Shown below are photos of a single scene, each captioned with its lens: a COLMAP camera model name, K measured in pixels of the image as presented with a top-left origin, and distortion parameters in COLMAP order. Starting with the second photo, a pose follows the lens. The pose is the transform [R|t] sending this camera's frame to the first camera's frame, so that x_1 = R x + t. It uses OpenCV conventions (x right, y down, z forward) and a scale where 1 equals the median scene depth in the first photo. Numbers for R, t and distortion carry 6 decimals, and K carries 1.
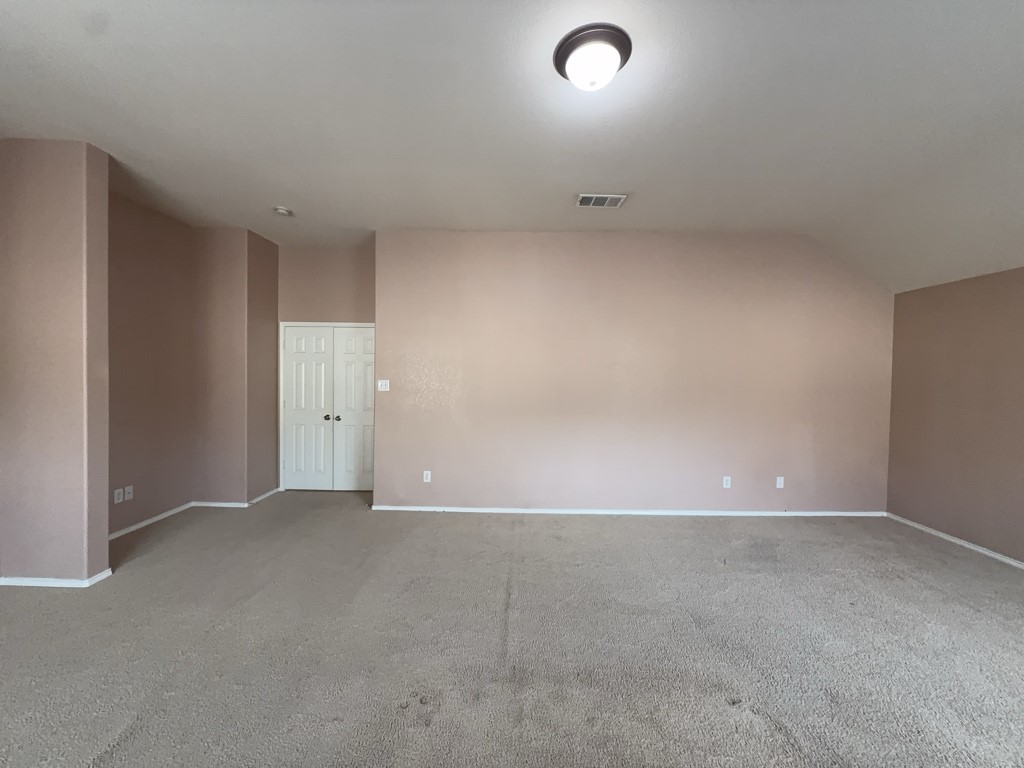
lens RADIAL K [[407.3, 0, 511.3], [0, 407.3, 382.4], [0, 0, 1]] dist [0.001845, 0.000063]
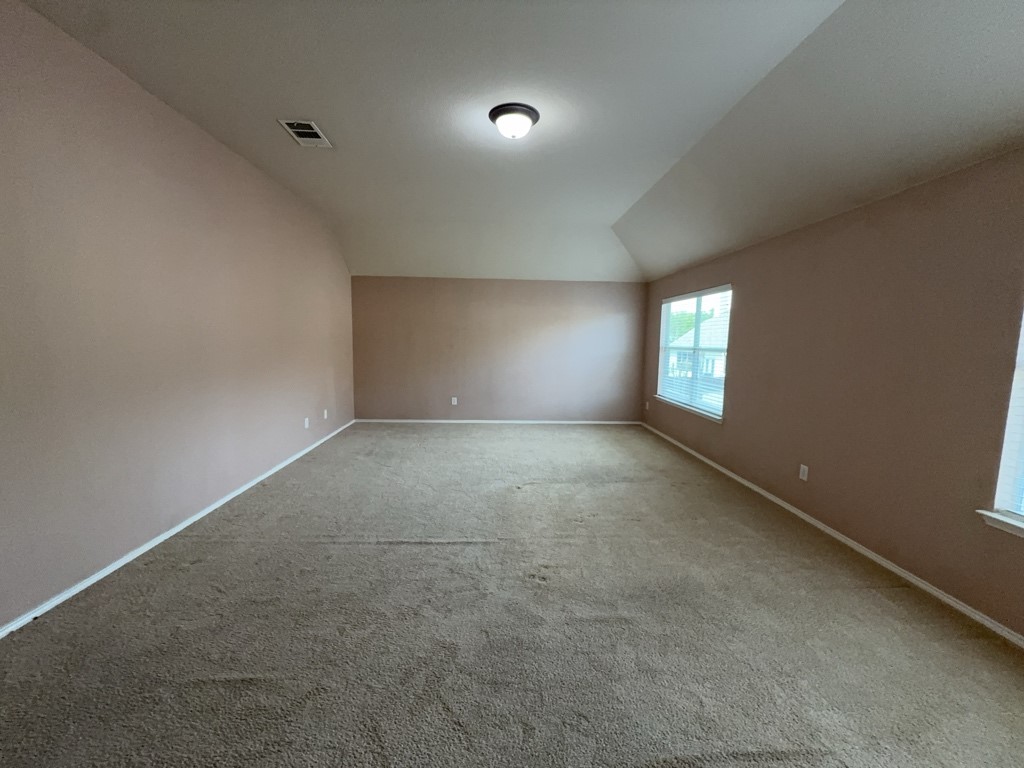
lens RADIAL K [[407.3, 0, 510.4], [0, 407.3, 382.7], [0, 0, 1]] dist [0.001845, 0.000063]
pose [[-0.035512, -0.122163, 0.991874, -1.130134], [0.011940, 0.992378, 0.122653, -0.001531], [-0.999298, 0.016199, -0.033783, 0.866597]]
